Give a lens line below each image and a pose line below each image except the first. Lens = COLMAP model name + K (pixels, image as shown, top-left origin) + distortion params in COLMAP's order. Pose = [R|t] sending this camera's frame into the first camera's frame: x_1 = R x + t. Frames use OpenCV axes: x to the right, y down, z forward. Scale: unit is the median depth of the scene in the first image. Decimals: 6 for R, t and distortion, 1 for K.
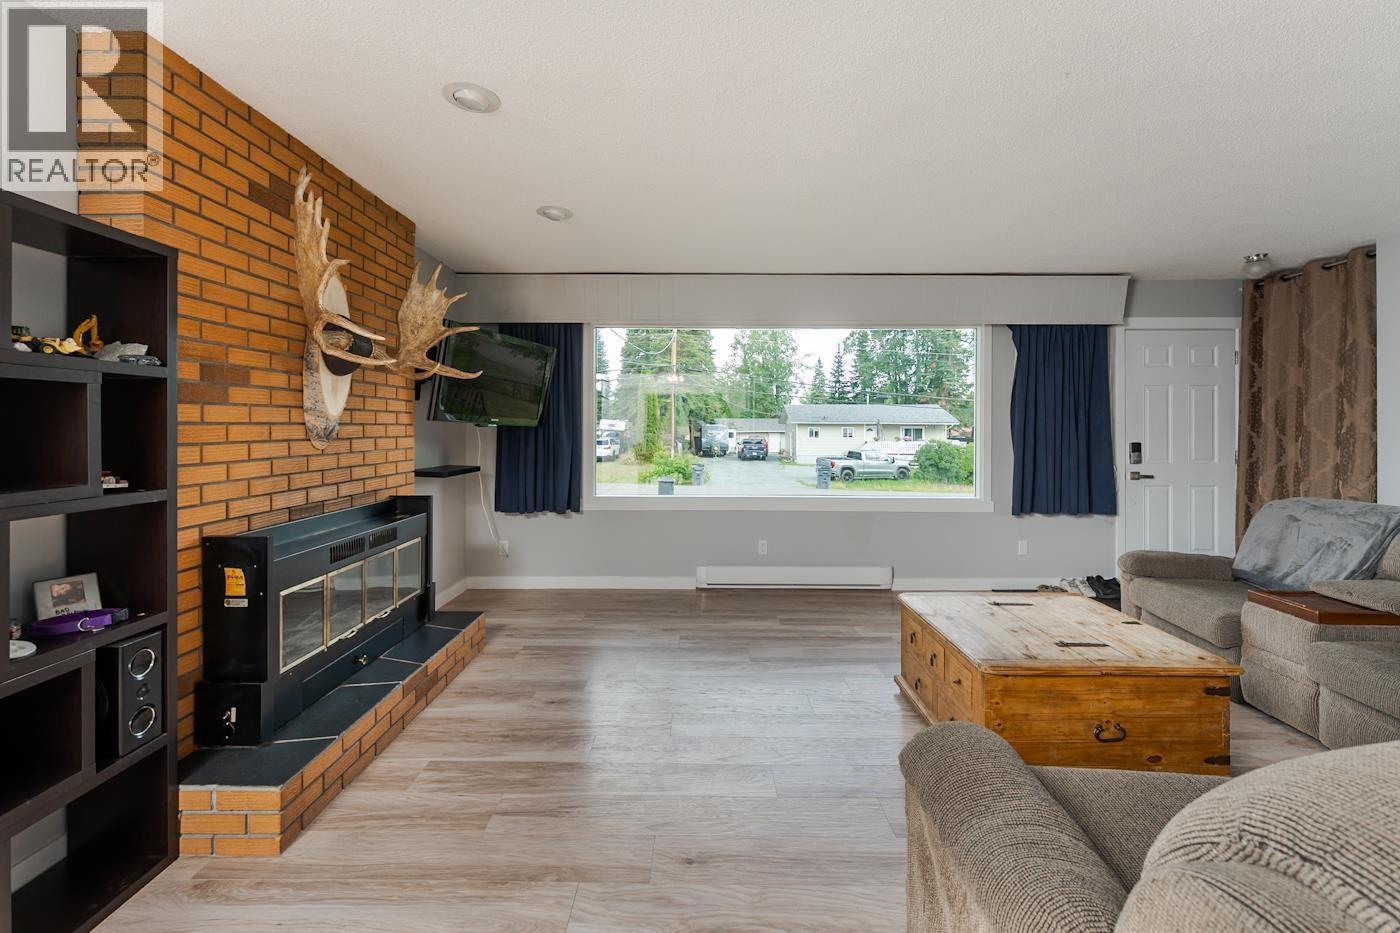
lens RADIAL K [[565.1, 0, 685.5], [0, 565.1, 430.2], [0, 0, 1]] dist [0.000802, -0.000150]
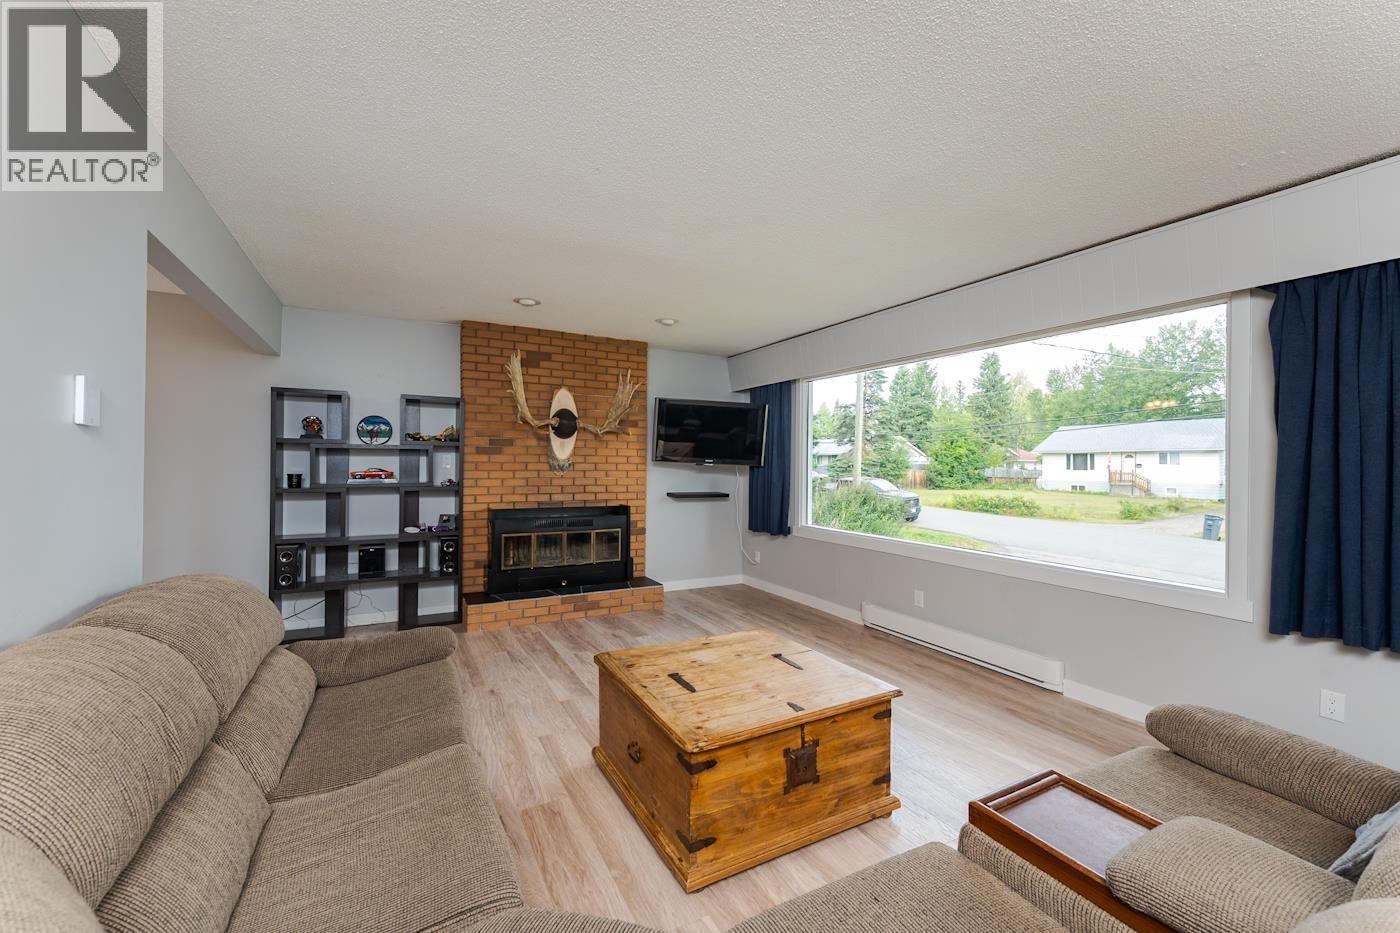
lens RADIAL K [[565.1, 0, 697.0], [0, 565.1, 466.3], [0, 0, 1]] dist [0.000802, -0.000150]
pose [[0.501431, 0.006164, -0.865176, 1.150491], [-0.014085, 0.999900, -0.001039, -0.003268], [0.865083, 0.012707, 0.501468, 0.347089]]
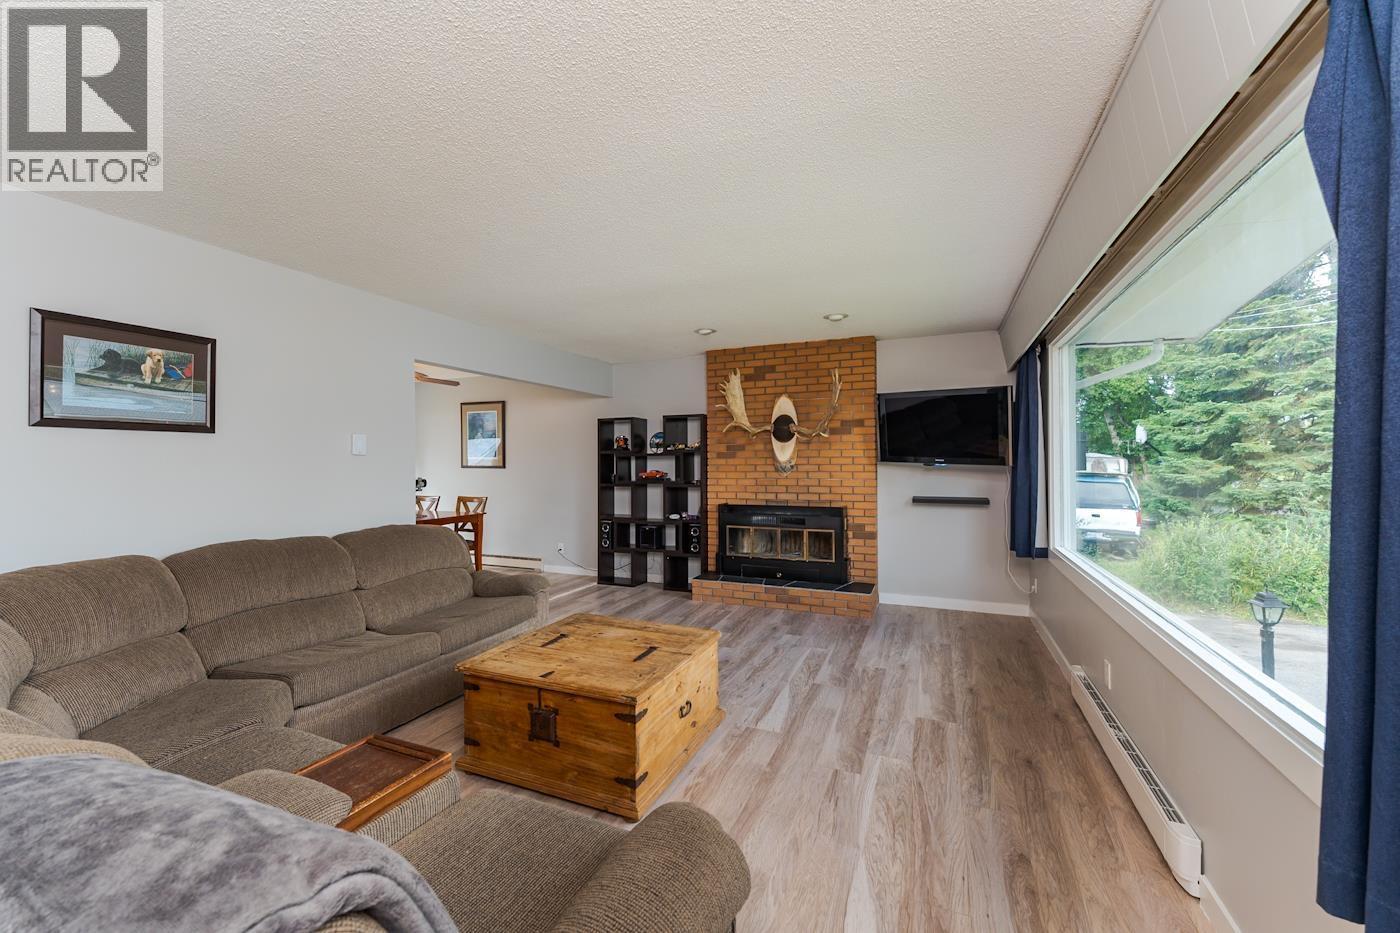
lens RADIAL K [[565.1, 0, 701.4], [0, 565.1, 464.4], [0, 0, 1]] dist [0.000802, -0.000150]
pose [[-0.373707, 0.005379, -0.927531, 1.287788], [-0.001368, 0.999979, 0.006350, -0.021827], [0.927546, 0.003642, -0.373692, 1.293637]]
